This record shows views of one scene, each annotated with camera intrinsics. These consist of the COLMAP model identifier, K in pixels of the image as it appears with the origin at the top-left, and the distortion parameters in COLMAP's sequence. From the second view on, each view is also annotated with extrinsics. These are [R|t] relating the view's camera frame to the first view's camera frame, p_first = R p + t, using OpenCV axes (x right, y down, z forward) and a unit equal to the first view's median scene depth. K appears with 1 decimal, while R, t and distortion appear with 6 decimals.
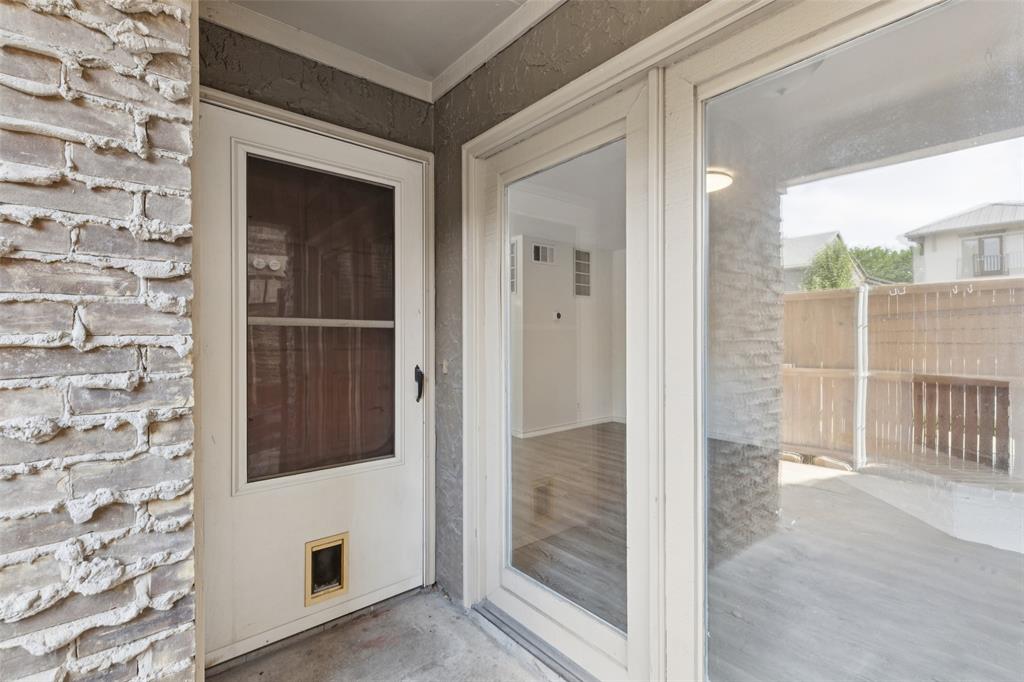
lens RADIAL K [[461.9, 0, 507.7], [0, 461.9, 338.6], [0, 0, 1]] dist [0.009454, -0.001123]
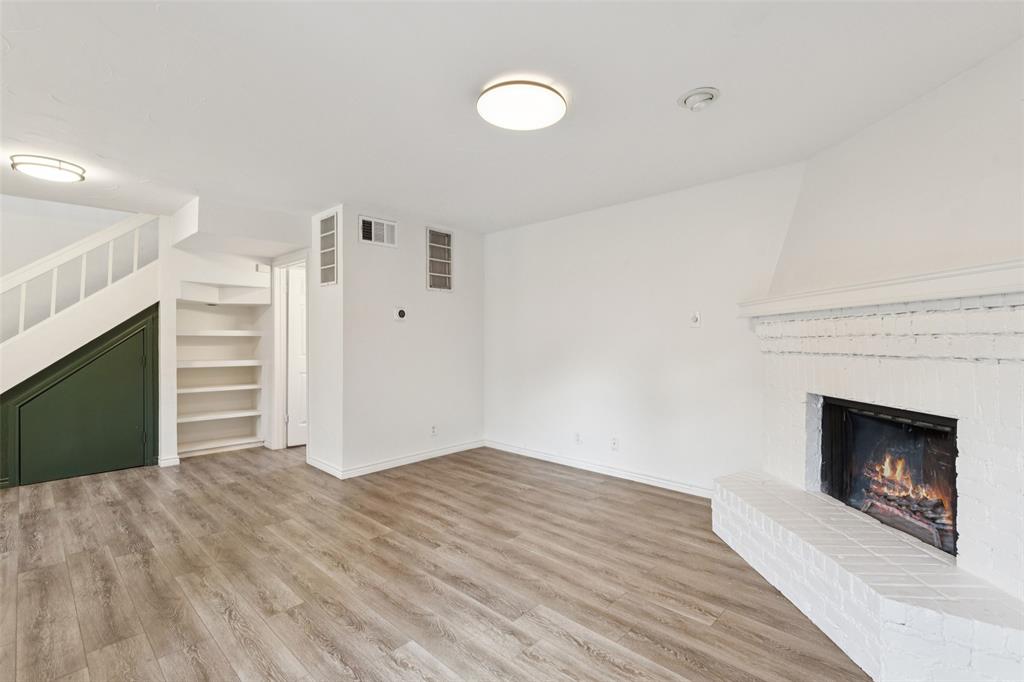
lens RADIAL K [[461.9, 0, 510.0], [0, 461.9, 342.6], [0, 0, 1]] dist [0.009454, -0.001123]
pose [[0.993411, 0.001369, 0.114597, 0.191938], [-0.001857, 0.999990, 0.004153, -0.005819], [-0.114590, -0.004339, 0.993403, 0.211678]]
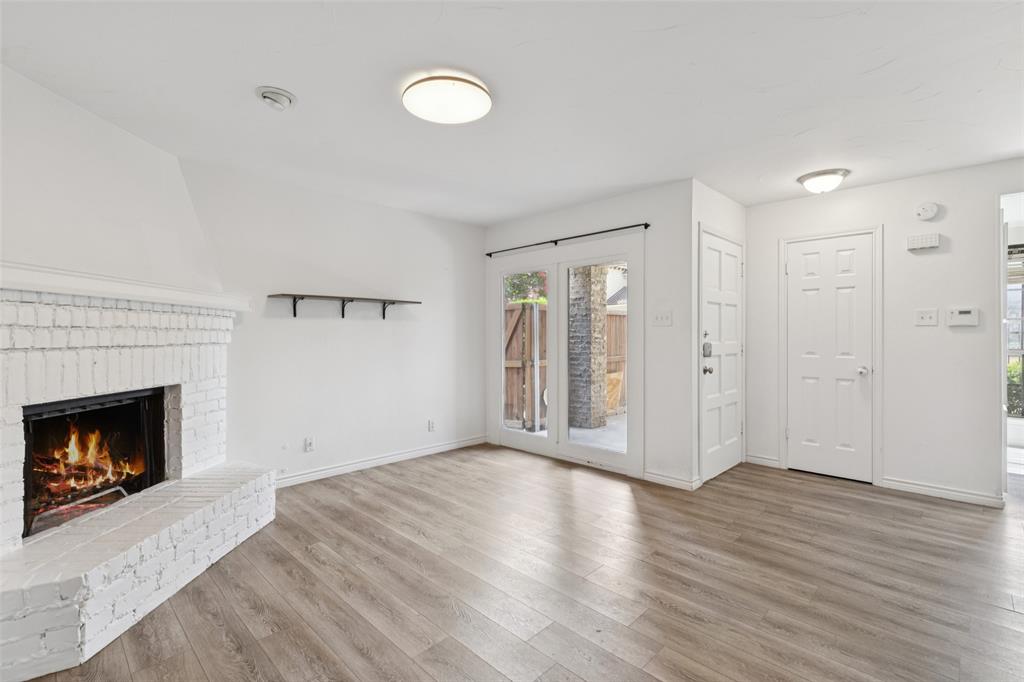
lens RADIAL K [[461.9, 0, 512.6], [0, 461.9, 336.3], [0, 0, 1]] dist [0.009454, -0.001123]
pose [[-0.995108, 0.003623, -0.098731, 0.229042], [0.003460, 0.999992, 0.001830, -0.002967], [0.098737, 0.001480, -0.995112, 0.972643]]
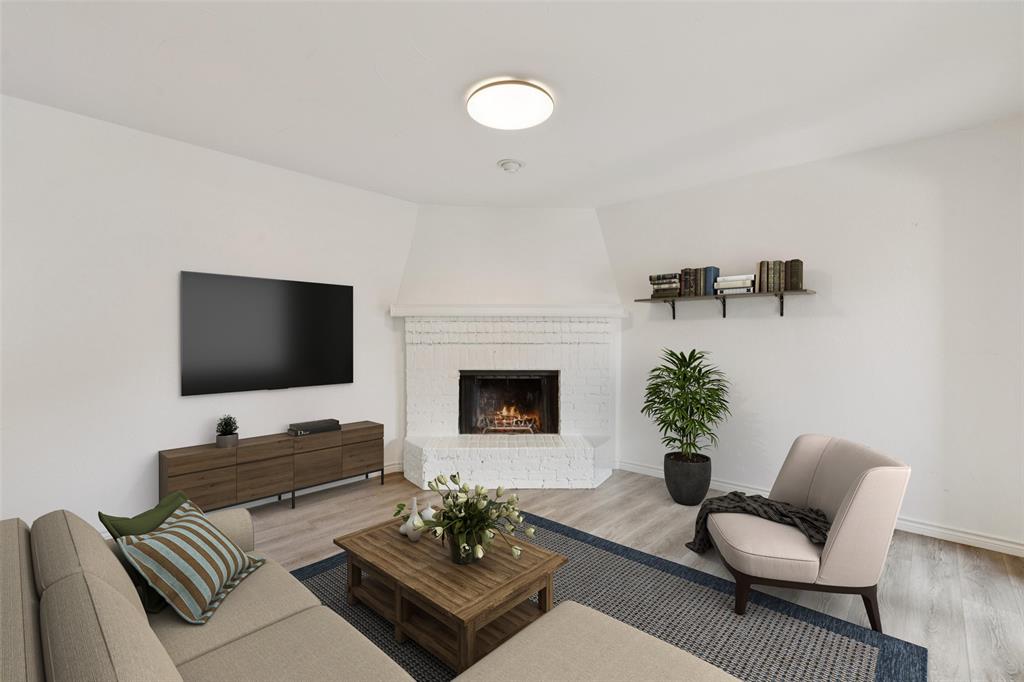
lens RADIAL K [[460.2, 0, 517.8], [0, 460.2, 338.4], [0, 0, 1]] dist [0.003248, 0.000320]
pose [[-0.144788, 0.002262, 0.989460, -0.141863], [-0.001799, 0.999995, -0.002549, -0.000035], [-0.989461, -0.002150, -0.144783, 0.635380]]
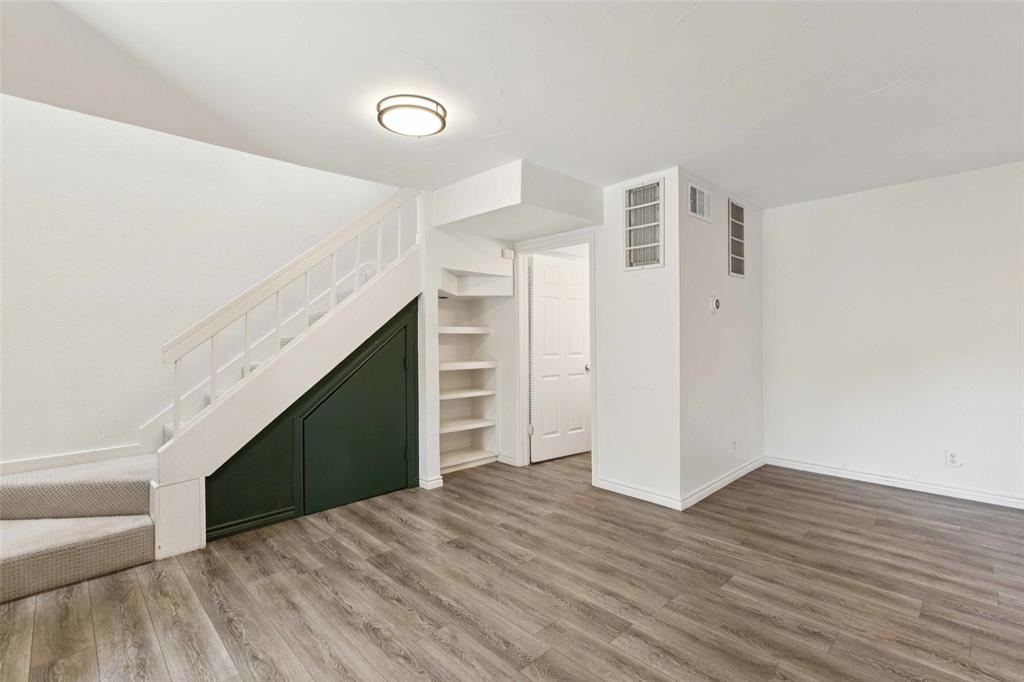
lens RADIAL K [[461.9, 0, 510.5], [0, 461.9, 347.0], [0, 0, 1]] dist [0.009454, -0.001123]
pose [[0.997365, -0.005176, 0.072364, -0.205899], [0.004128, 0.999885, 0.014620, -0.002819], [-0.072431, -0.014283, 0.997271, 0.384663]]
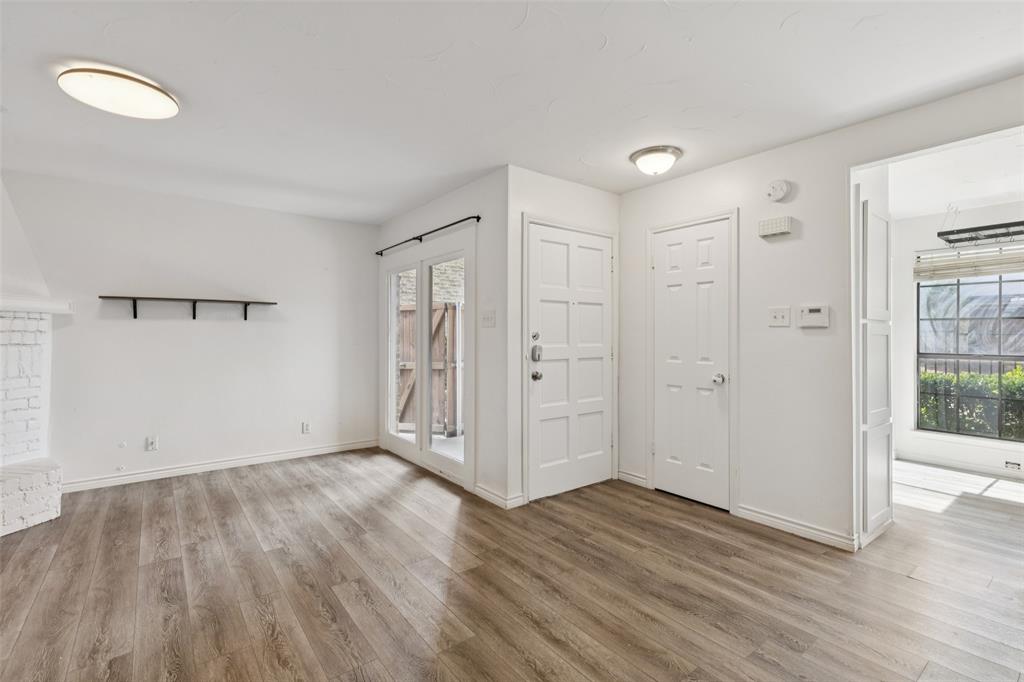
lens RADIAL K [[461.9, 0, 508.6], [0, 461.9, 333.8], [0, 0, 1]] dist [0.009454, -0.001123]
pose [[-0.999112, 0.002145, 0.042088, -0.079812], [0.002022, 0.999994, -0.002962, -0.005051], [-0.042094, -0.002874, -0.999110, 0.942276]]
